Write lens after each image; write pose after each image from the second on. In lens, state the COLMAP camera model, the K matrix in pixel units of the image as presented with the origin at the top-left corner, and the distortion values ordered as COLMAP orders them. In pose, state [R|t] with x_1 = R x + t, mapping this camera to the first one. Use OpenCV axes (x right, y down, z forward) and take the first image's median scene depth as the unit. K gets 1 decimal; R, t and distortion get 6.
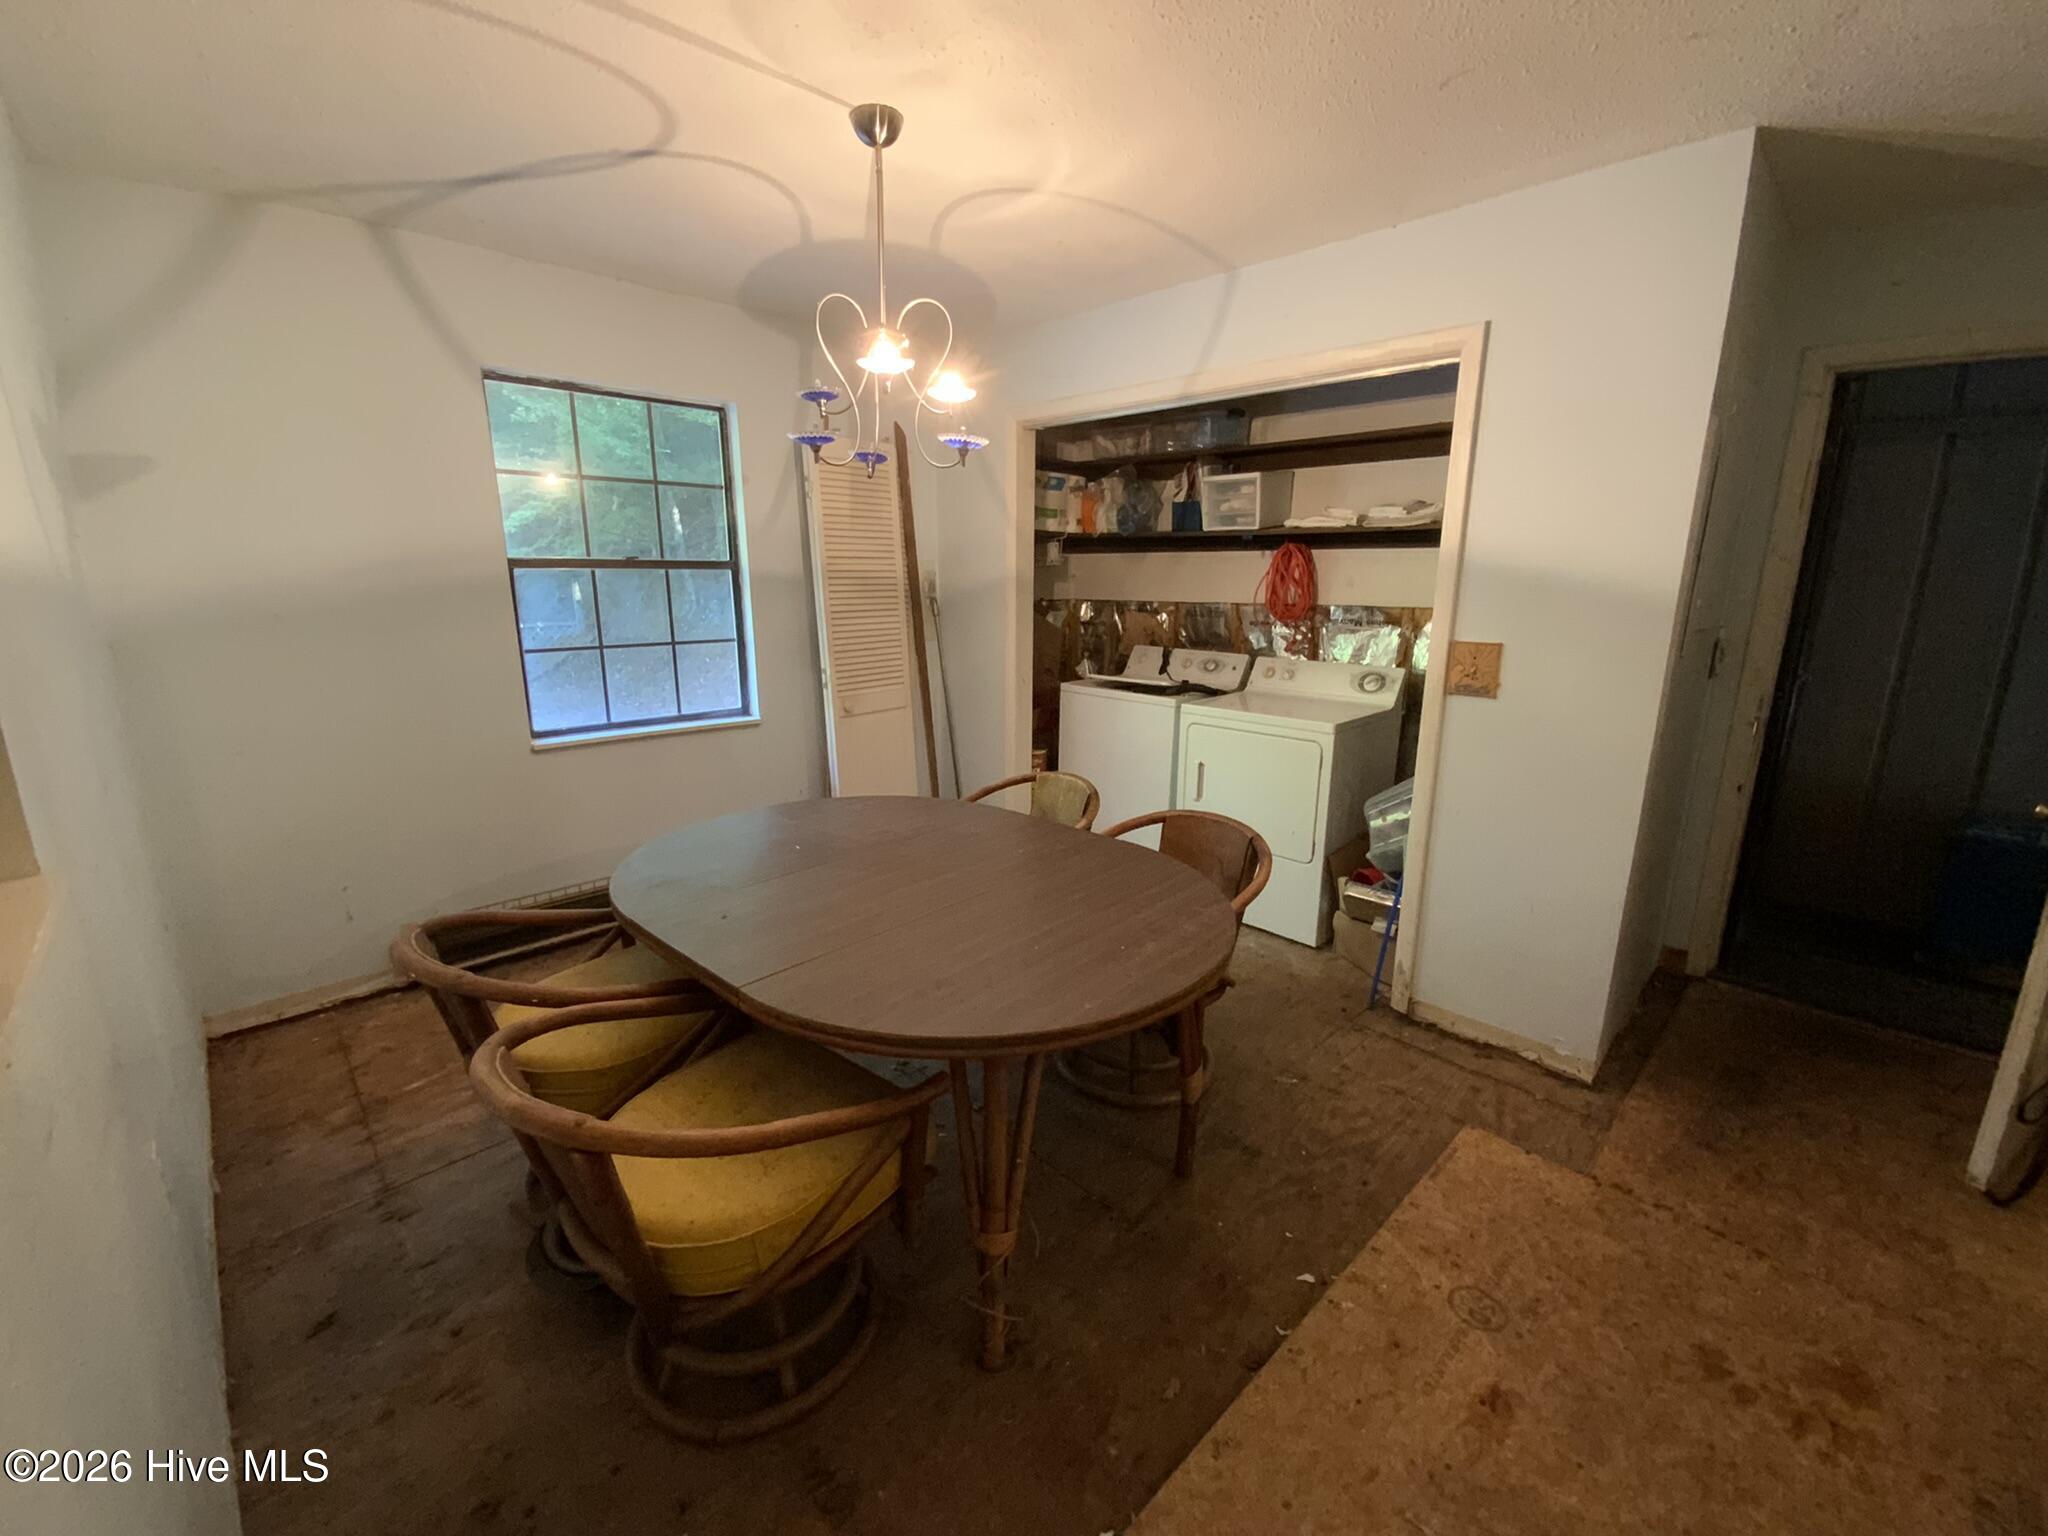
lens RADIAL K [[839.0, 0, 1024.0], [0, 839.0, 768.0], [0, 0, 1]] dist [0.001178, 0.000142]
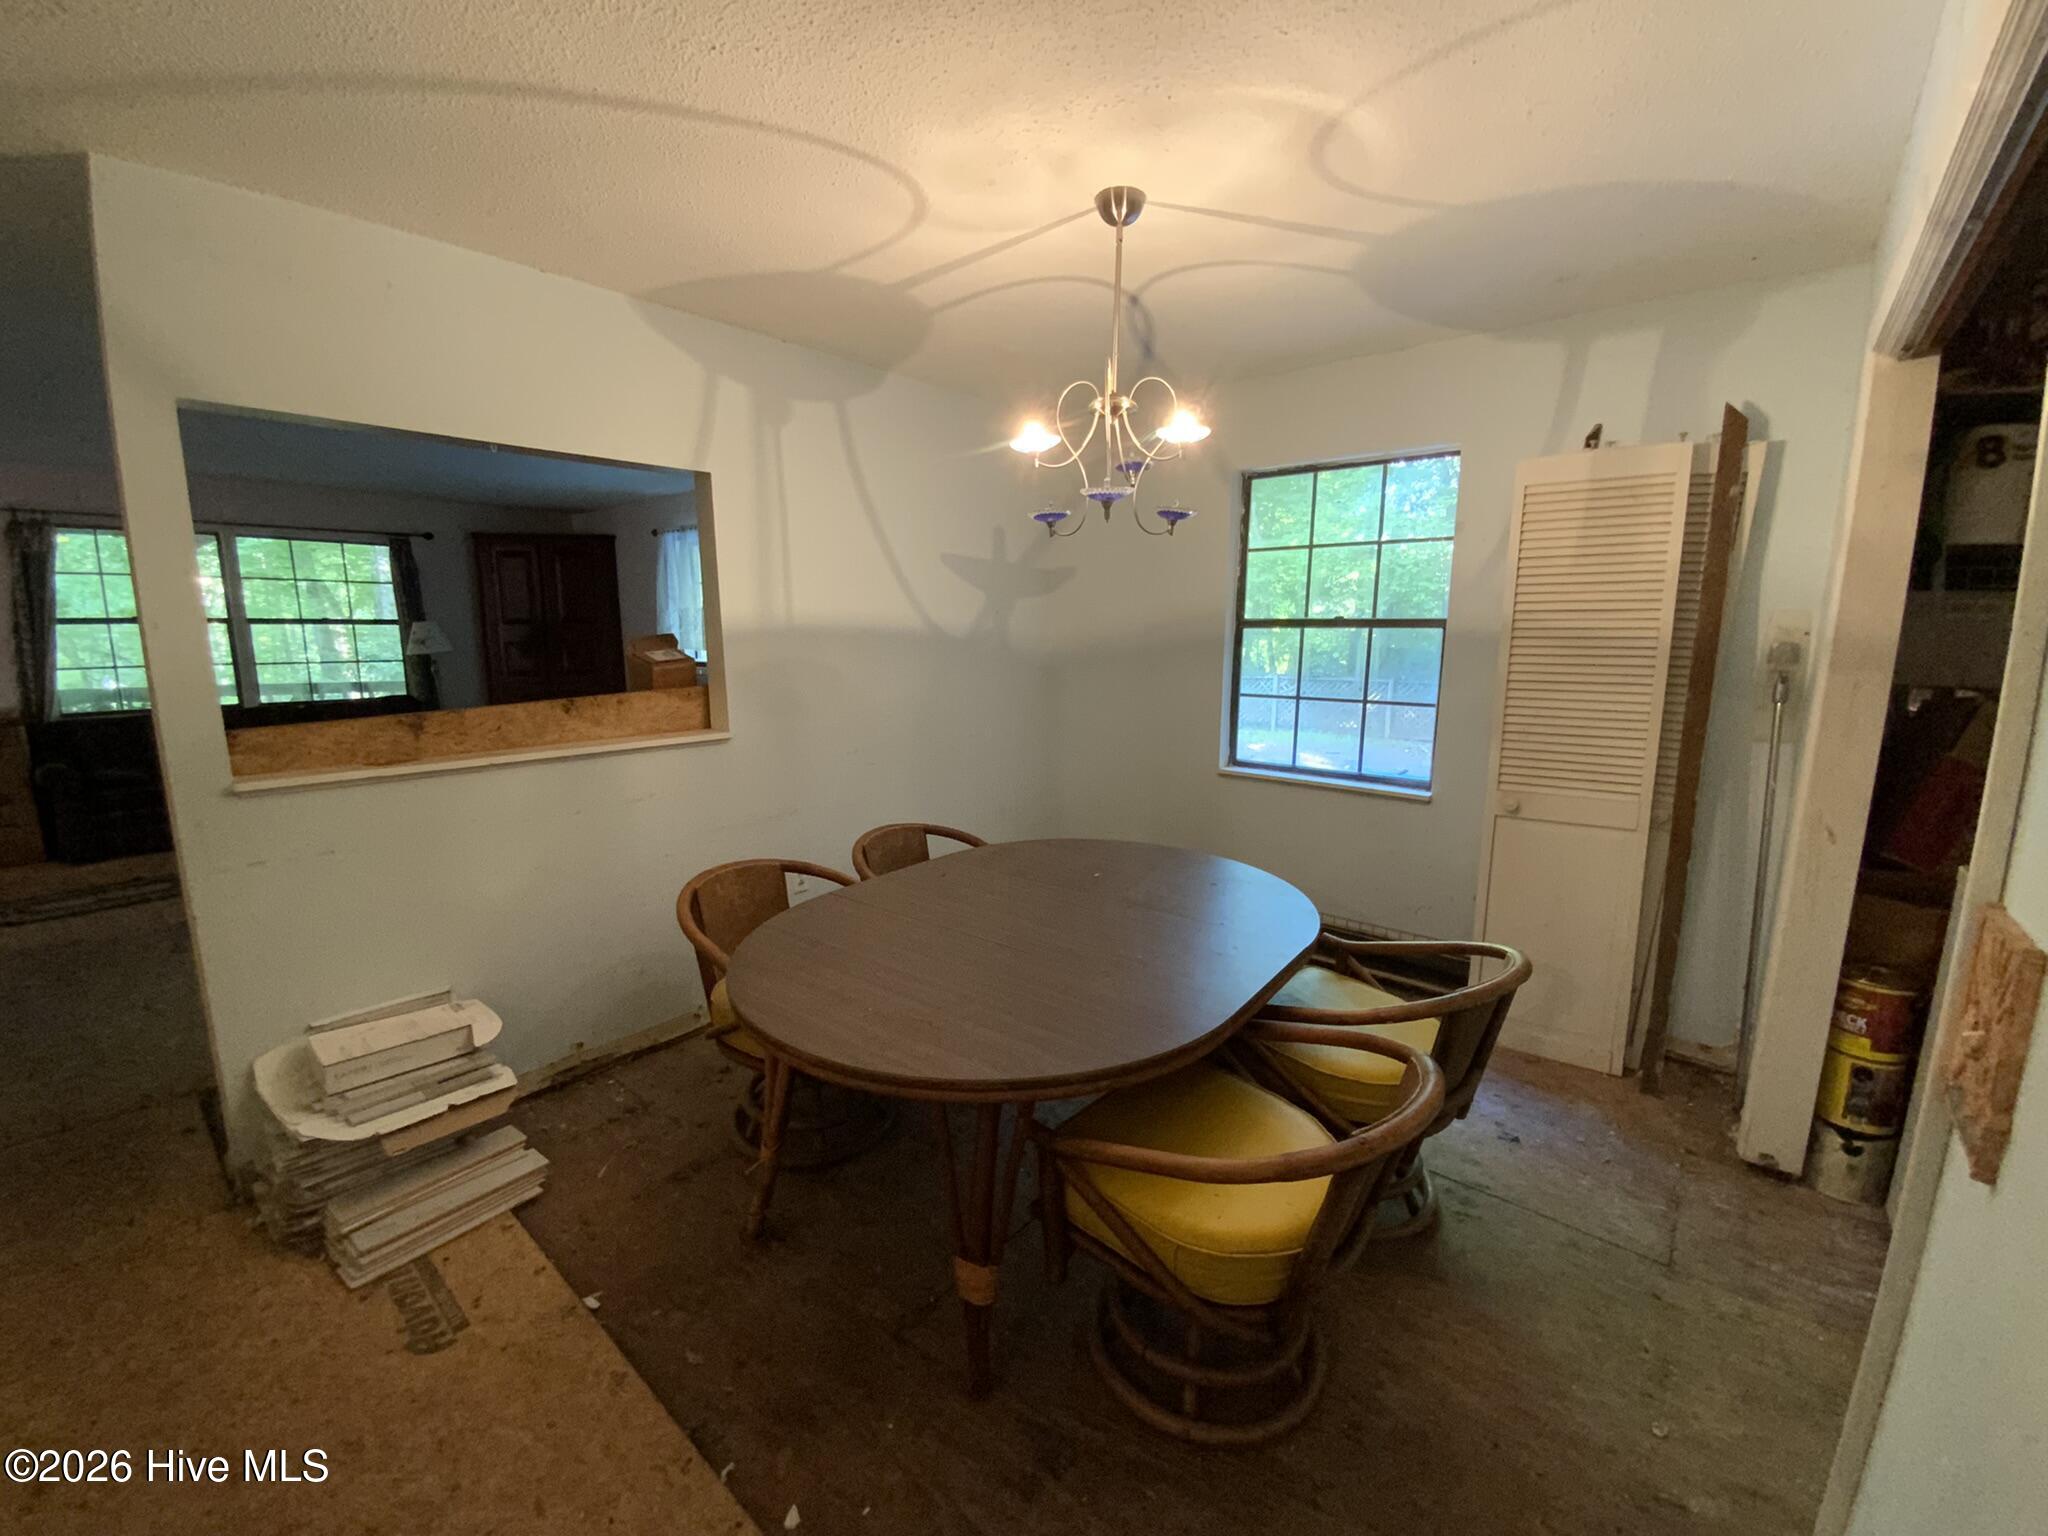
lens RADIAL K [[839.0, 0, 1024.0], [0, 839.0, 768.0], [0, 0, 1]] dist [0.001178, 0.000142]
pose [[0.089350, 0.158186, -0.983358, 0.884750], [-0.226802, 0.964601, 0.134561, -0.192354], [0.969834, 0.211004, 0.122064, 0.842944]]
